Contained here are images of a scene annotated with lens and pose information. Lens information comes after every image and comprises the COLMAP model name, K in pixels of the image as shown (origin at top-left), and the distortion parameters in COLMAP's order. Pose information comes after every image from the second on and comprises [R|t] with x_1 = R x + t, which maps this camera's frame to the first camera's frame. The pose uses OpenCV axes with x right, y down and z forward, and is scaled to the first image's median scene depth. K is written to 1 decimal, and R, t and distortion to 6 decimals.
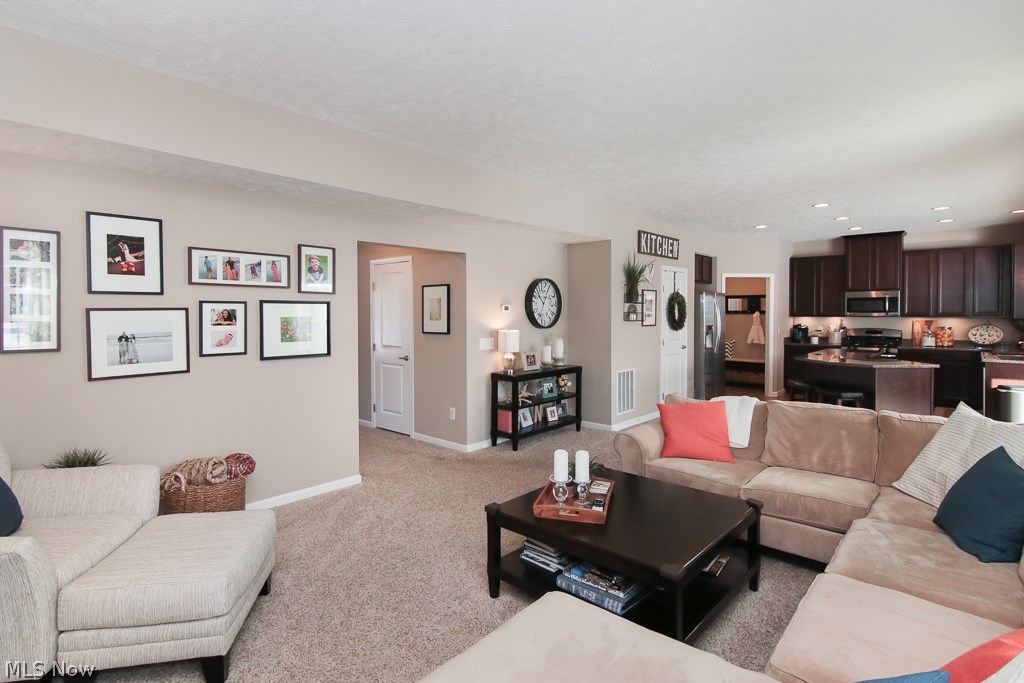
lens RADIAL K [[519.9, 0, 509.4], [0, 519.9, 333.6], [0, 0, 1]] dist [0.000779, -0.000229]
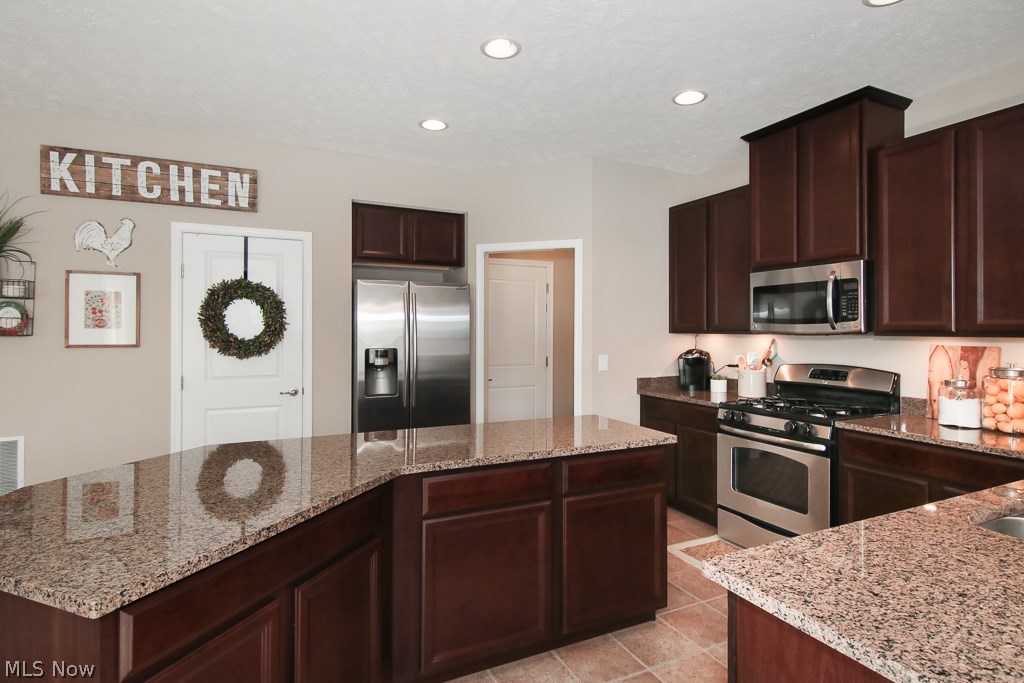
lens RADIAL K [[519.9, 0, 509.4], [0, 519.9, 333.6], [0, 0, 1]] dist [0.000779, -0.000229]
pose [[0.922513, 0.007811, -0.385888, 0.663376], [-0.020952, 0.999334, -0.029859, -0.017412], [0.385397, 0.035631, 0.922062, 0.586641]]
